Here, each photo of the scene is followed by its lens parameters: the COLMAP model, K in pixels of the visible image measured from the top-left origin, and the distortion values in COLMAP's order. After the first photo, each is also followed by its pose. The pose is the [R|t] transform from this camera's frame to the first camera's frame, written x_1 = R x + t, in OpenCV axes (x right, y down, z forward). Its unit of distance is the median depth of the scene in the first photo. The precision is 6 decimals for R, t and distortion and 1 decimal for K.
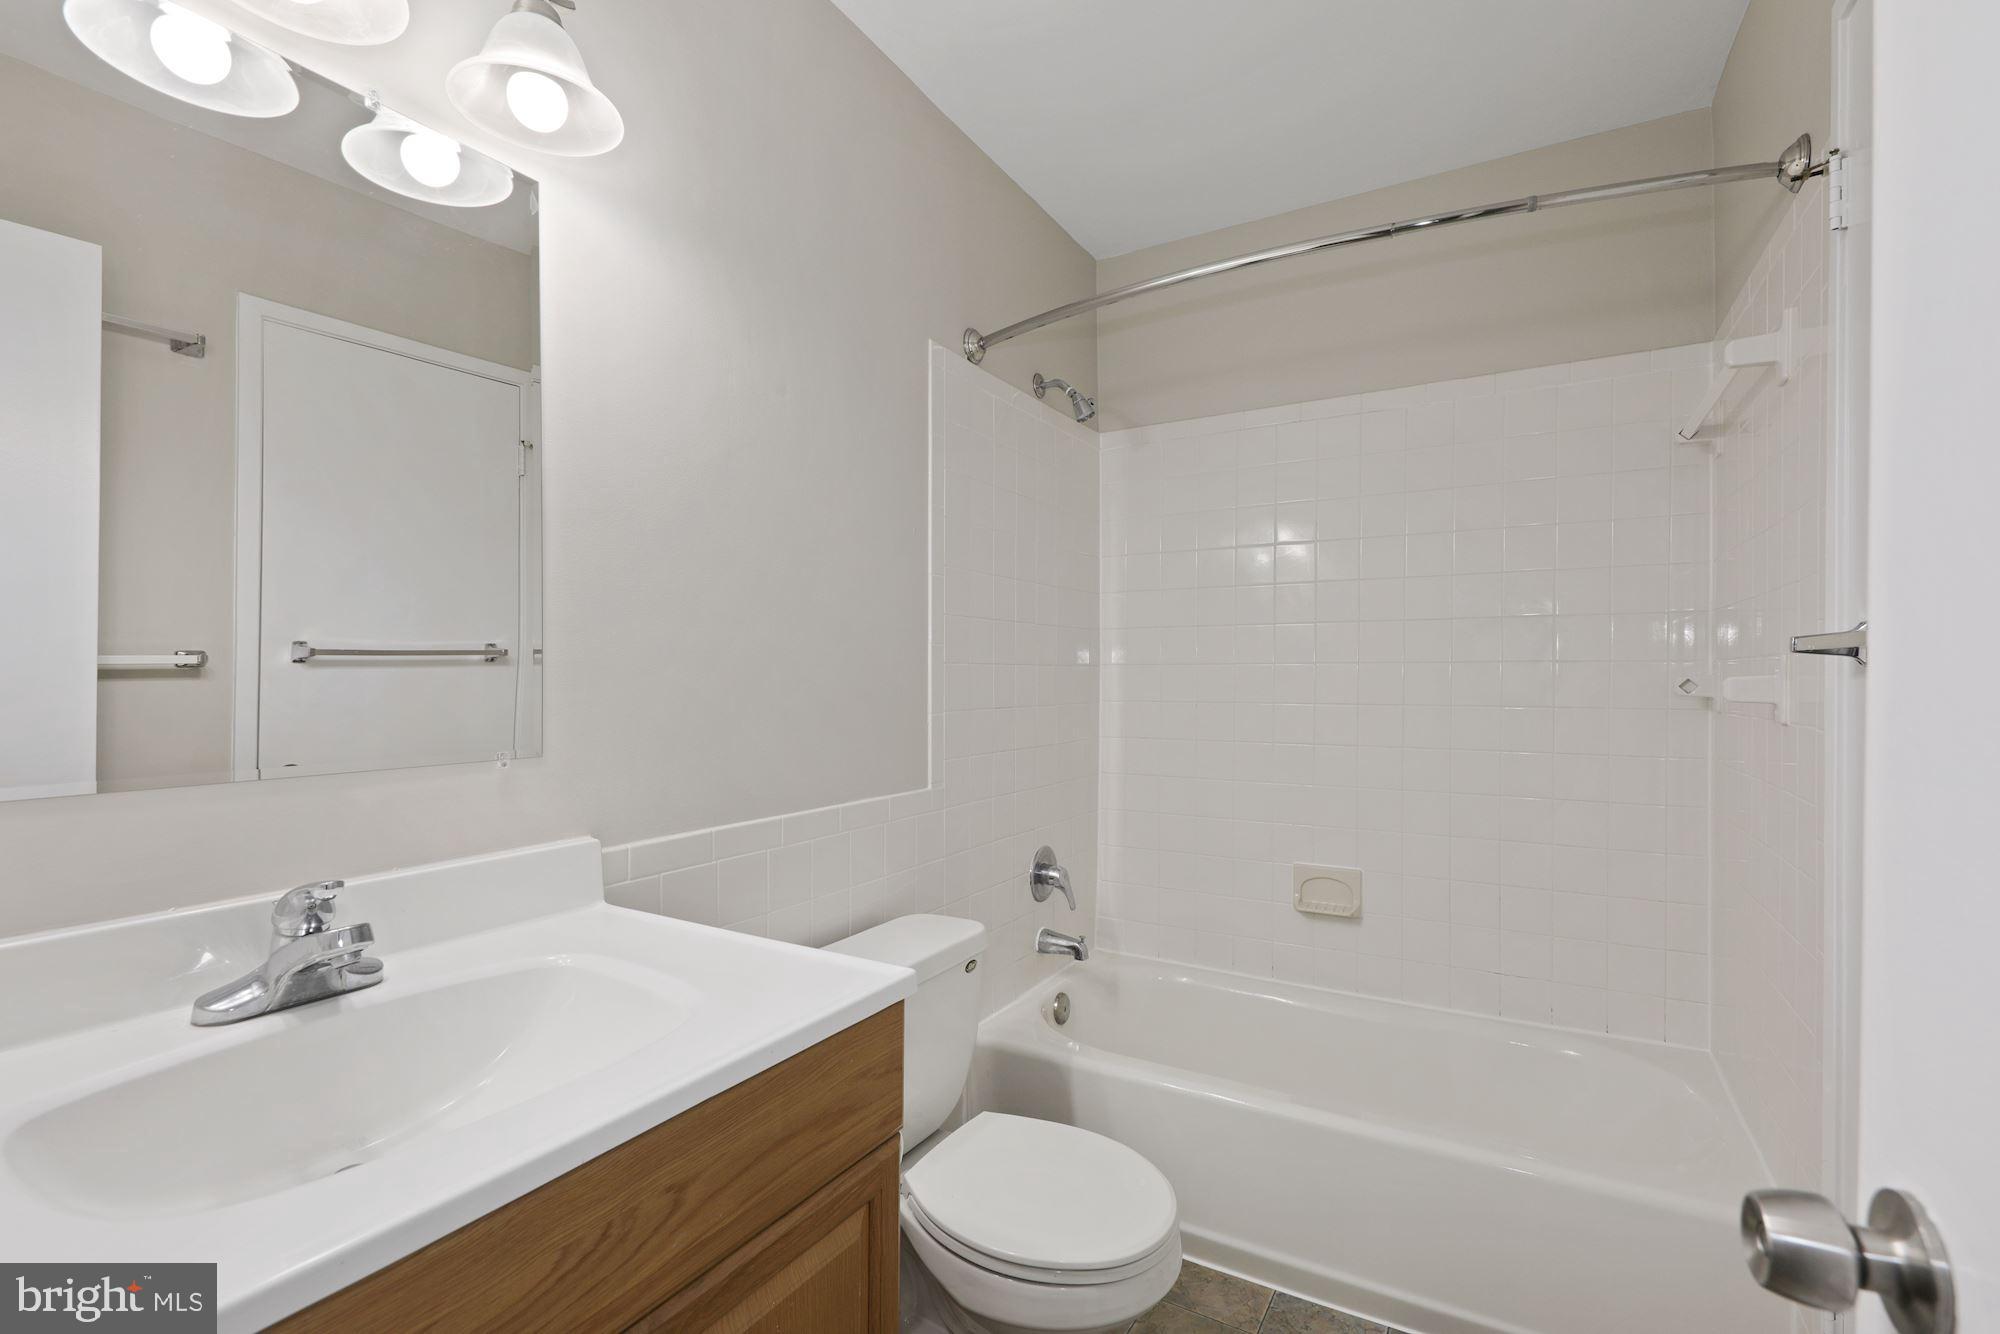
lens RADIAL K [[911.9, 0, 997.9], [0, 911.9, 666.1], [0, 0, 1]] dist [-0.000278, -0.001143]
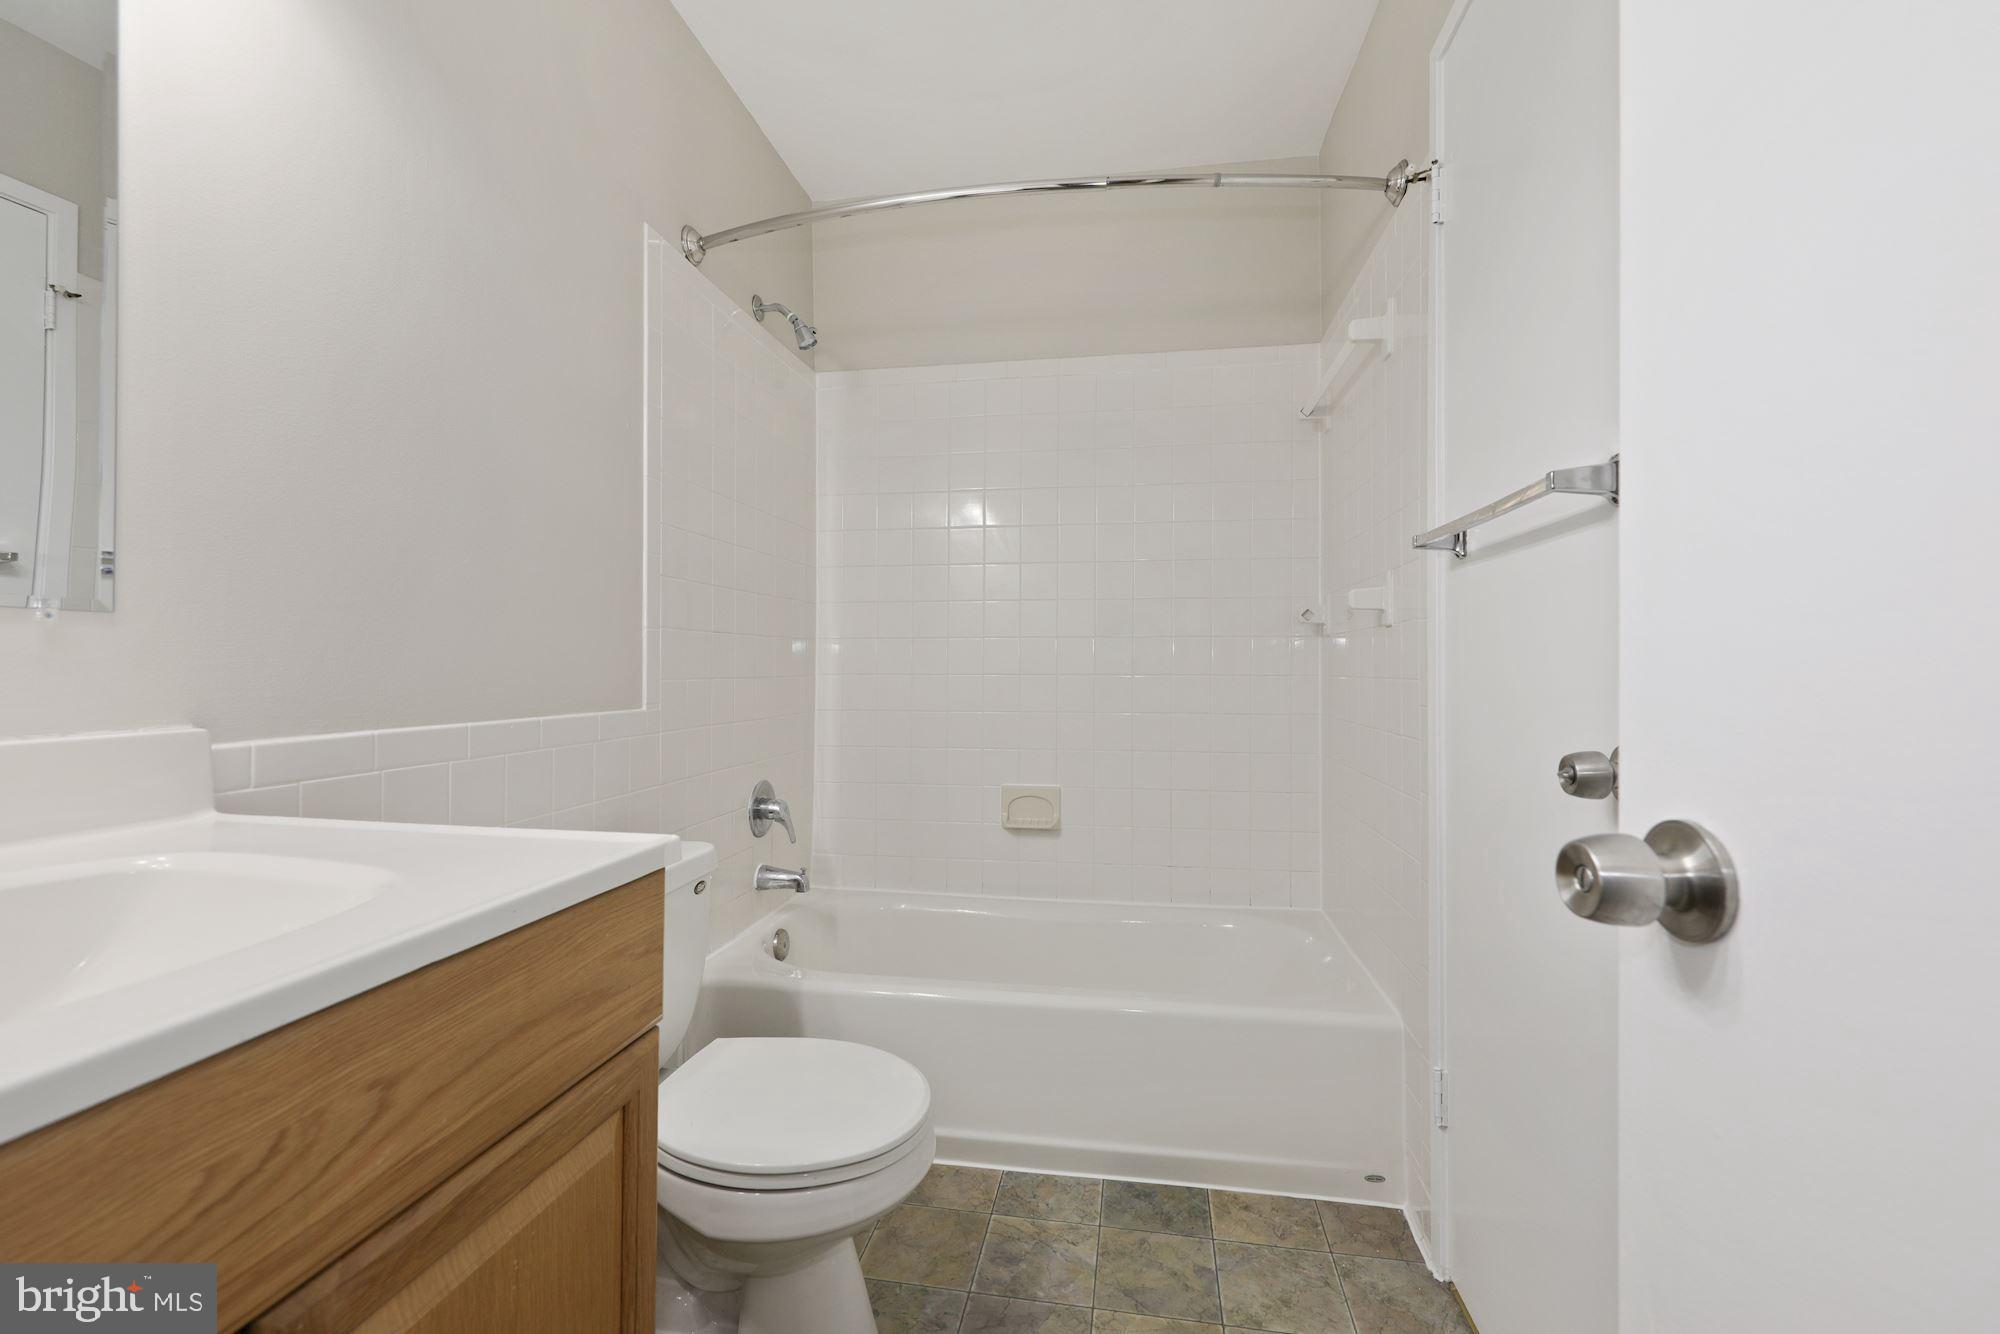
lens RADIAL K [[857.5, 0, 999.3], [0, 857.5, 664.6], [0, 0, 1]] dist [0.011432, -0.005694]
pose [[0.930977, 0.003092, 0.365066, -0.075222], [-0.000080, 0.999966, -0.008265, 0.124647], [-0.365079, 0.007665, 0.930945, 0.081713]]
